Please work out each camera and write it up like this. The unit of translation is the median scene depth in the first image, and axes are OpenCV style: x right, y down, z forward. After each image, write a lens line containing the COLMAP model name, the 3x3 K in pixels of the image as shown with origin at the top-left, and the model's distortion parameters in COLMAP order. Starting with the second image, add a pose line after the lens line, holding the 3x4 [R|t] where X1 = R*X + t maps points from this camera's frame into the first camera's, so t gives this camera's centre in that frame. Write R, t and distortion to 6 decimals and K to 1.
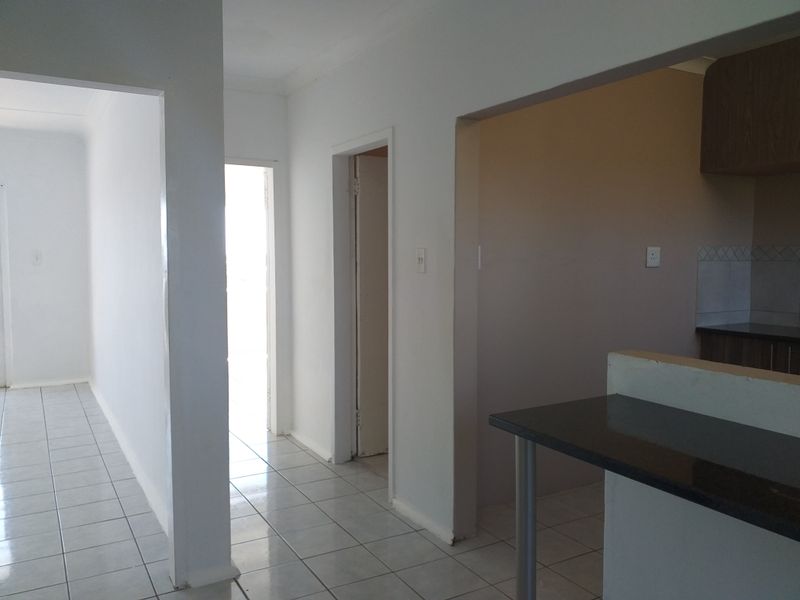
lens RADIAL K [[626.6, 0, 400.0], [0, 626.6, 300.0], [0, 0, 1]] dist [0.044931, -0.099370]
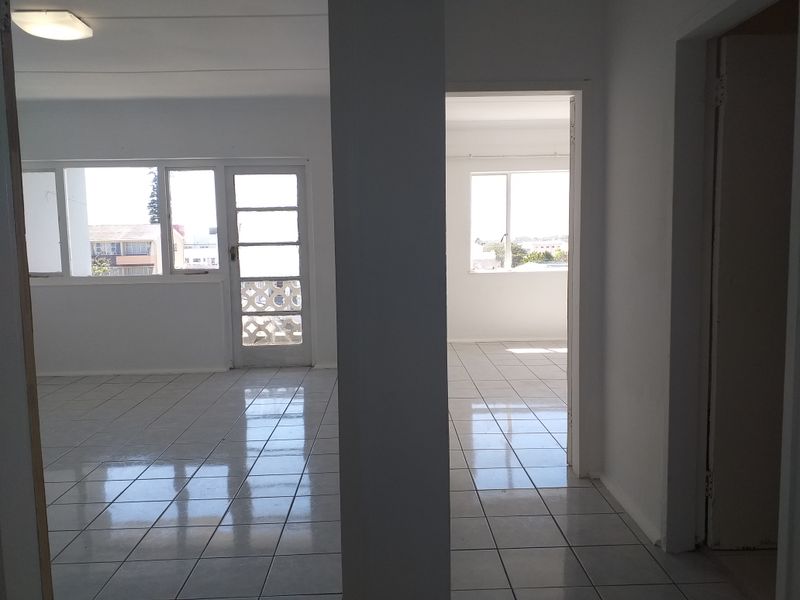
lens RADIAL K [[651.2, 0, 433.1], [0, 651.2, 298.4], [0, 0, 1]] dist [0.040328, -0.009055]
pose [[0.898120, 0.030025, -0.438723, -0.033014], [-0.016479, 0.999264, 0.034652, -0.007153], [0.439441, -0.023892, 0.897954, 0.321183]]
